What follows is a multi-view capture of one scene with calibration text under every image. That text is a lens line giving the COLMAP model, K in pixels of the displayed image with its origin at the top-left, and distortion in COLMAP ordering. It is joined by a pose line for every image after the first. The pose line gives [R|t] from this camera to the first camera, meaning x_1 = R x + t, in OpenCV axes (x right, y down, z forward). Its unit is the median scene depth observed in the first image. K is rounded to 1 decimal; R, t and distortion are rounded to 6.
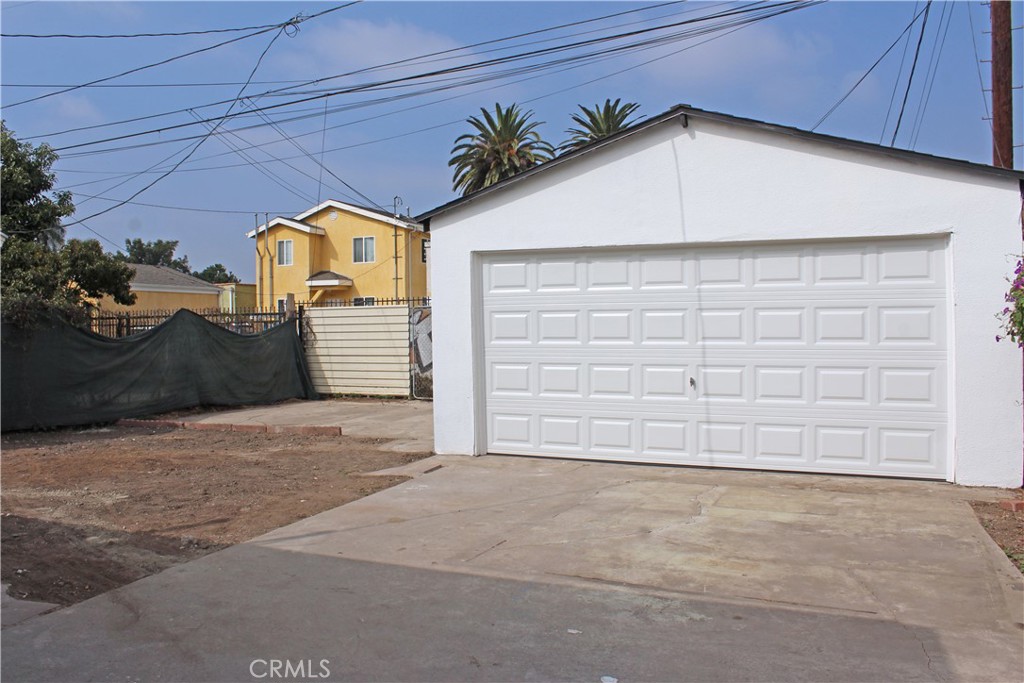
lens RADIAL K [[846.8, 0, 514.1], [0, 846.8, 339.6], [0, 0, 1]] dist [-0.151361, 0.124771]
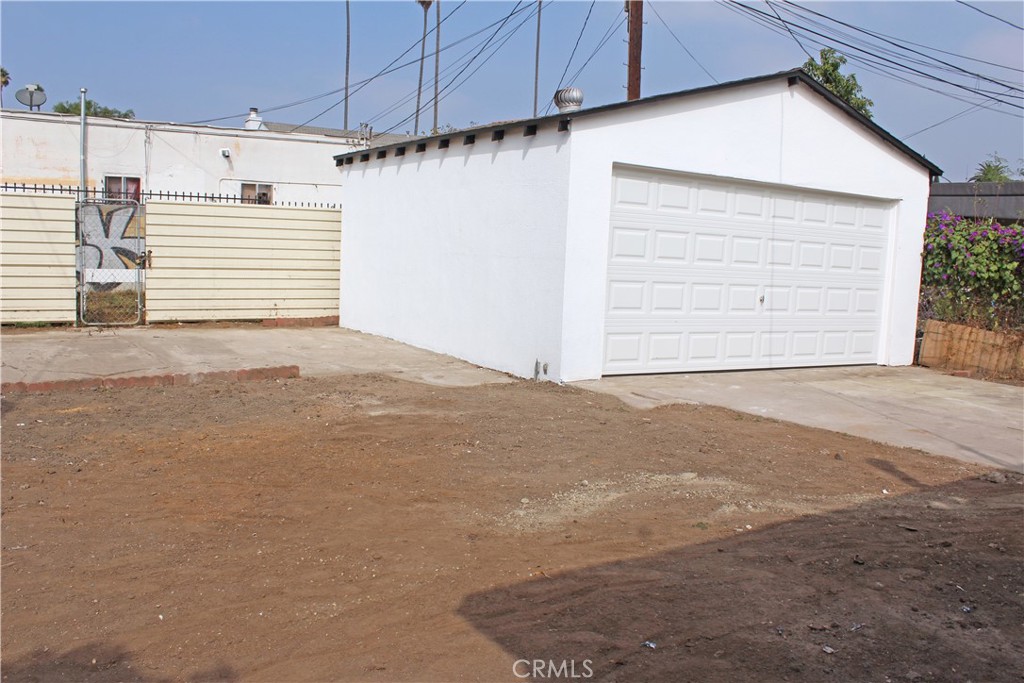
lens RADIAL K [[846.8, 0, 513.3], [0, 846.8, 343.9], [0, 0, 1]] dist [-0.151361, 0.124771]
pose [[0.593420, -0.054467, 0.803048, -0.933326], [-0.034436, 0.995076, 0.092939, 0.014369], [-0.804156, -0.082806, 0.588622, 0.560082]]
